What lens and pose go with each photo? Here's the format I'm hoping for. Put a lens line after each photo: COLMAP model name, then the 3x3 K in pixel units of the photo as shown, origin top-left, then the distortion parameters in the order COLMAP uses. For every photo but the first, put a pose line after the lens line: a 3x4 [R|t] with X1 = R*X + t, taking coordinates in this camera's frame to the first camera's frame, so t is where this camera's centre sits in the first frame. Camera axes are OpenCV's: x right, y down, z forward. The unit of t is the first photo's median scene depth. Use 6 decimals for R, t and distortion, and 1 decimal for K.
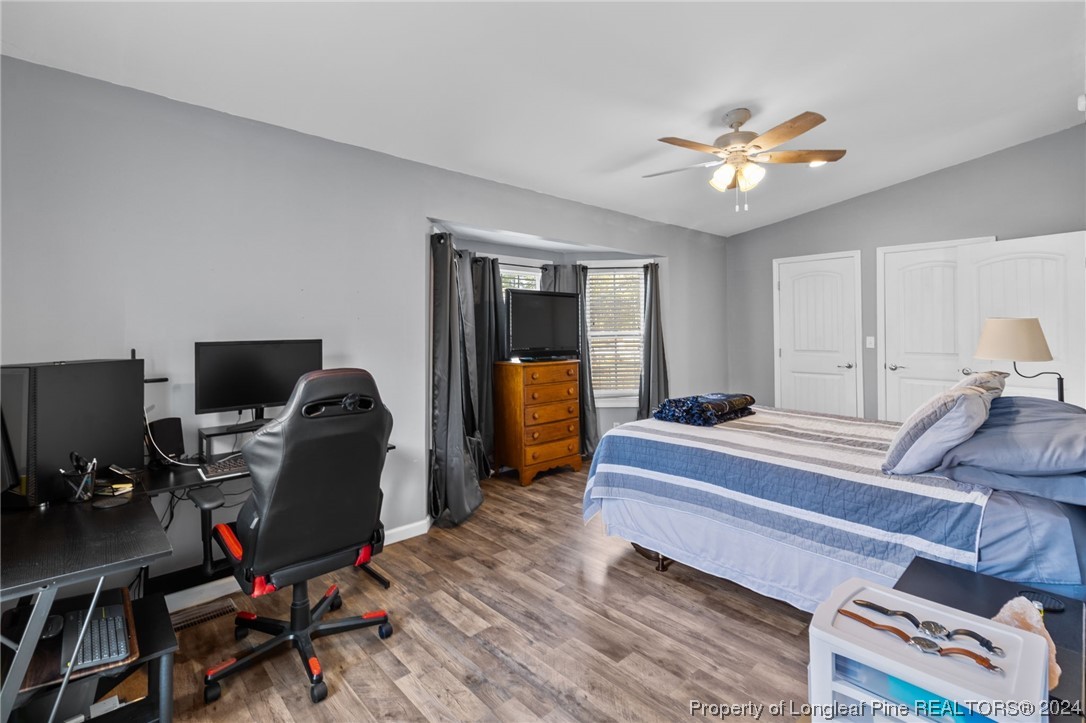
lens RADIAL K [[499.6, 0, 541.1], [0, 499.6, 331.6], [0, 0, 1]] dist [-0.000136, 0.000462]
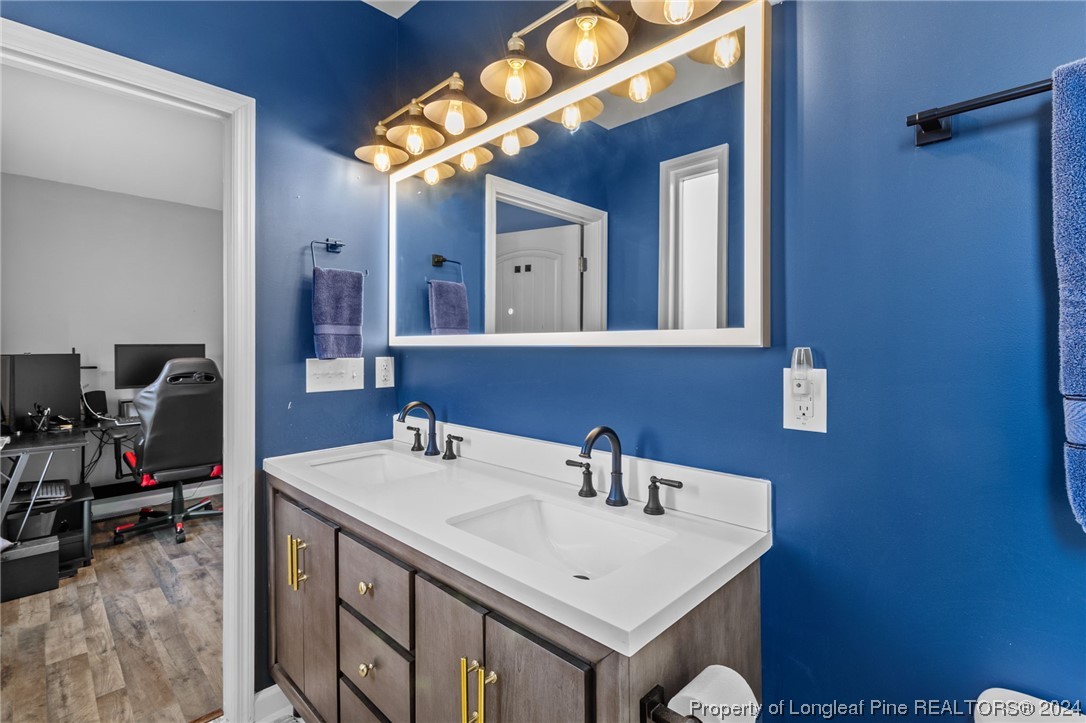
lens RADIAL K [[499.6, 0, 545.9], [0, 499.6, 351.0], [0, 0, 1]] dist [-0.000136, 0.000462]
pose [[0.998796, 0.004403, 0.048851, 0.762406], [-0.004789, 0.999958, 0.007786, 0.029932], [-0.048815, -0.008010, 0.998776, -0.835300]]
